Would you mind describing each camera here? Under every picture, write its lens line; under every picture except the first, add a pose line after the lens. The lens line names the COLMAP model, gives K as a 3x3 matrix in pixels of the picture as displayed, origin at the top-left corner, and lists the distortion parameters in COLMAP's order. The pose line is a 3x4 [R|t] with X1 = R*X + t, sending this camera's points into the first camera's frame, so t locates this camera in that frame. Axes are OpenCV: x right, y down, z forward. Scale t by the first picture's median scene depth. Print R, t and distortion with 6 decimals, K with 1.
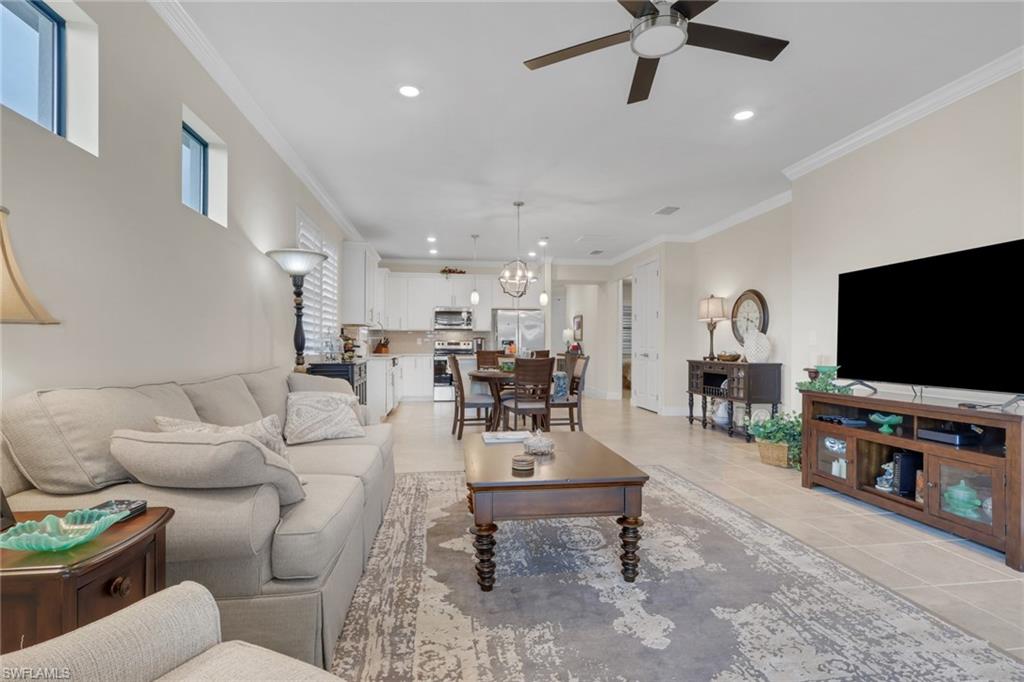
lens RADIAL K [[476.2, 0, 512.4], [0, 476.2, 344.0], [0, 0, 1]] dist [-0.000897, 0.000033]
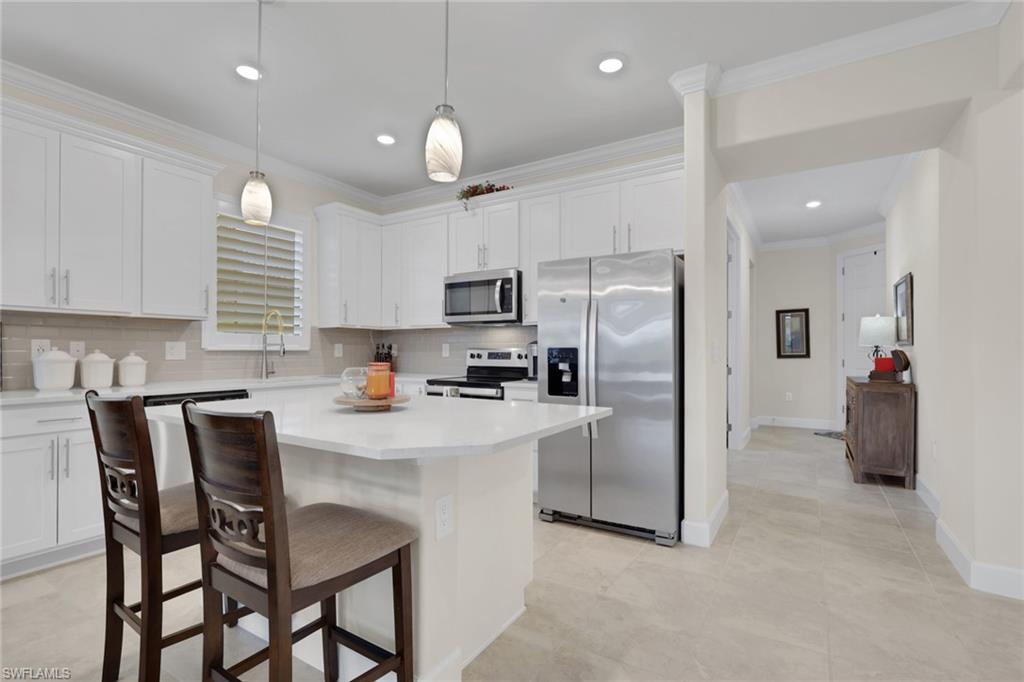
lens RADIAL K [[476.2, 0, 515.6], [0, 476.2, 342.1], [0, 0, 1]] dist [-0.000897, 0.000033]
pose [[0.783108, -0.014612, -0.621714, 0.167482], [0.007134, 0.999869, -0.014514, -0.006319], [0.621845, 0.006931, 0.783110, 0.659273]]
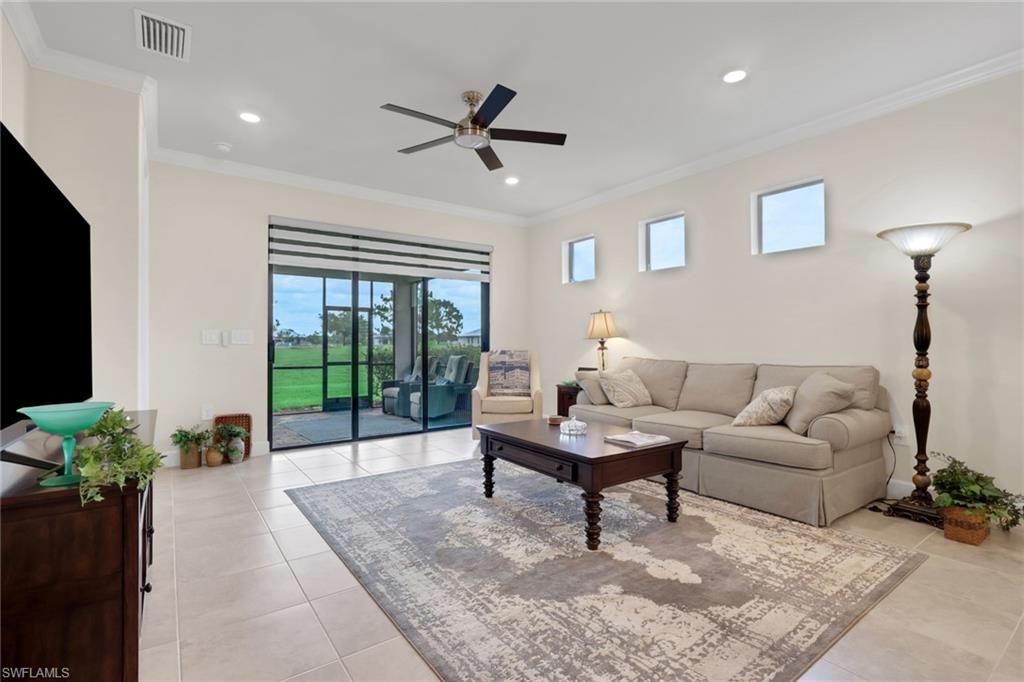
lens RADIAL K [[476.2, 0, 512.2], [0, 476.2, 339.7], [0, 0, 1]] dist [-0.000897, 0.000033]
pose [[-0.873651, -0.004368, -0.486534, 0.750185], [-0.002361, 0.999986, -0.004738, 0.002004], [0.486548, -0.002990, -0.873649, 1.924267]]
